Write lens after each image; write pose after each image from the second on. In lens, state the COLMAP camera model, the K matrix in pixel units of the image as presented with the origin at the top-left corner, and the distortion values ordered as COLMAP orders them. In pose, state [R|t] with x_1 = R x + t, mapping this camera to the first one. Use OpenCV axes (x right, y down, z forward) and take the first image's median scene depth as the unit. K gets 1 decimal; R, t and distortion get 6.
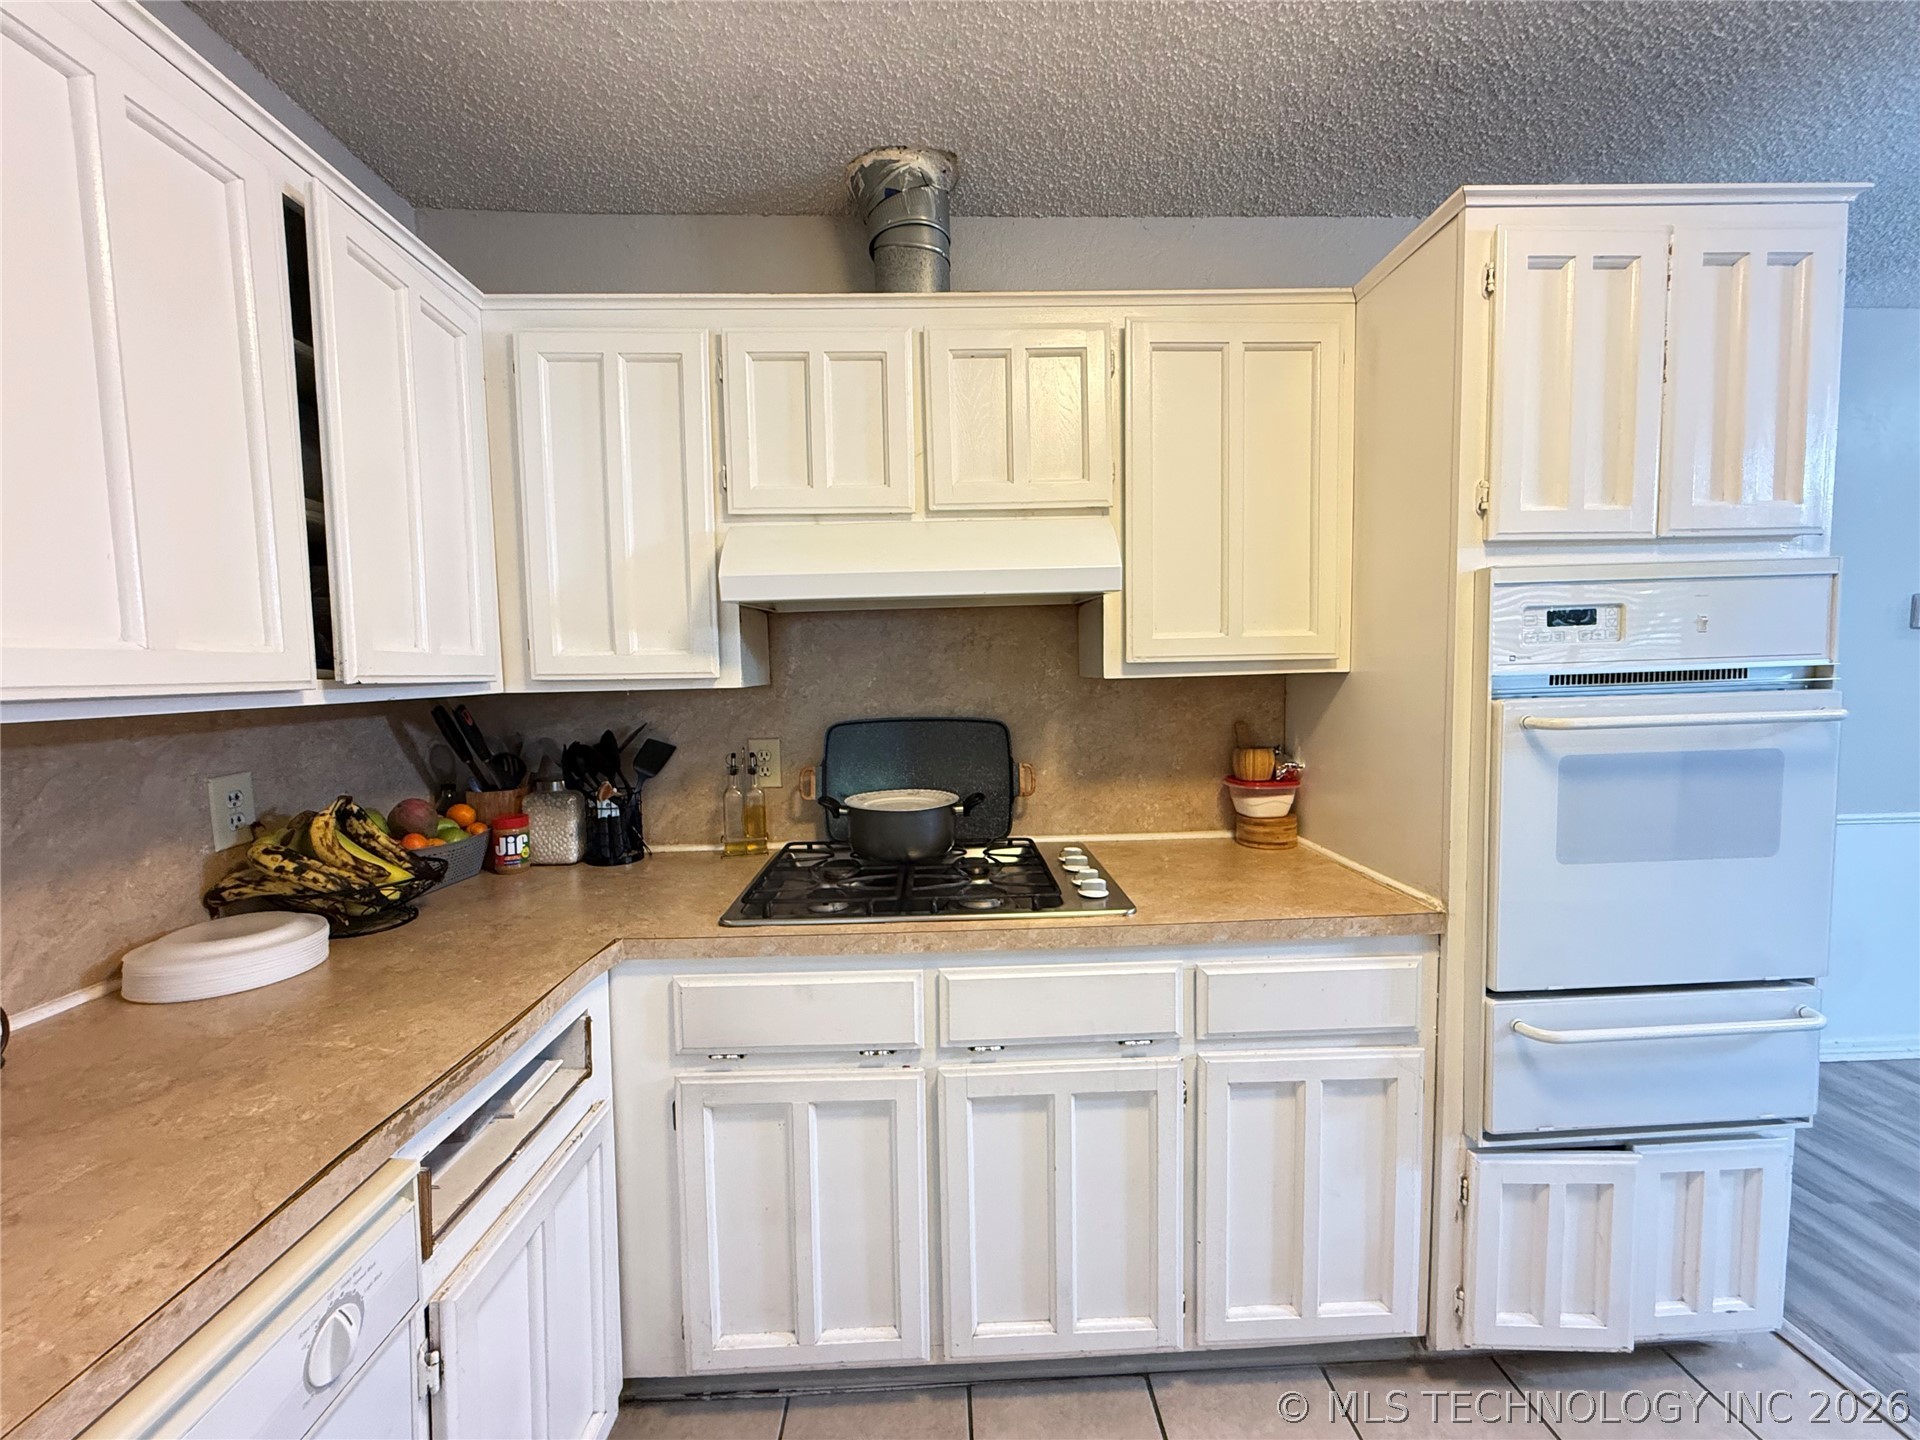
lens RADIAL K [[766.1, 0, 958.4], [0, 766.1, 722.7], [0, 0, 1]] dist [-0.000276, 0.000295]
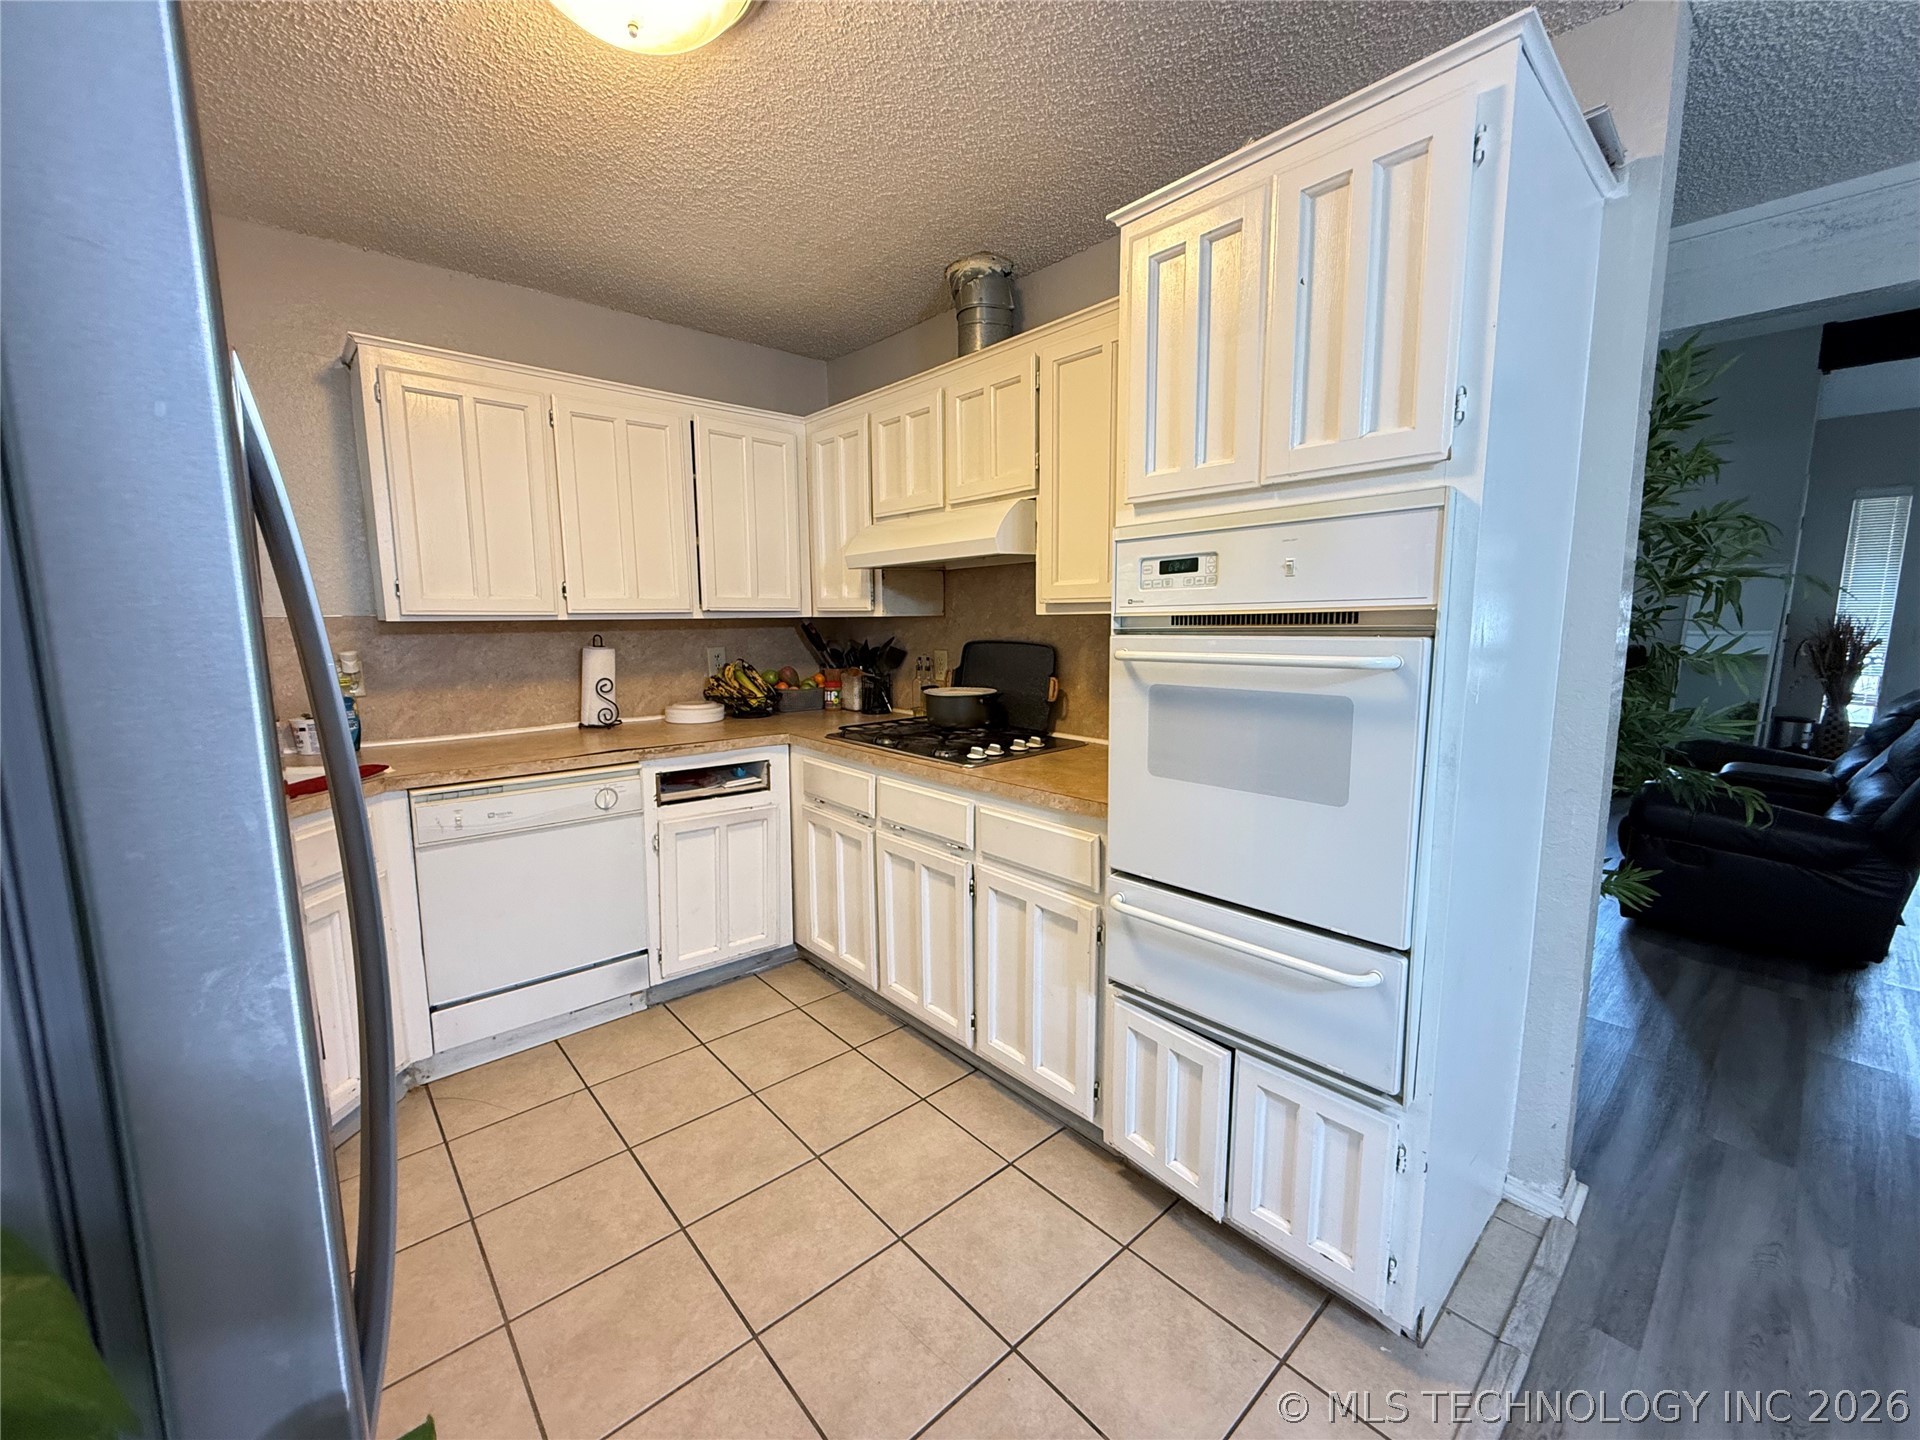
lens RADIAL K [[766.1, 0, 960.8], [0, 766.1, 723.4], [0, 0, 1]] dist [-0.000276, 0.000295]
pose [[0.638474, 0.124064, -0.759578, 1.390318], [-0.059622, 0.991929, 0.111898, -0.011210], [0.767330, -0.026156, 0.640719, 0.004652]]
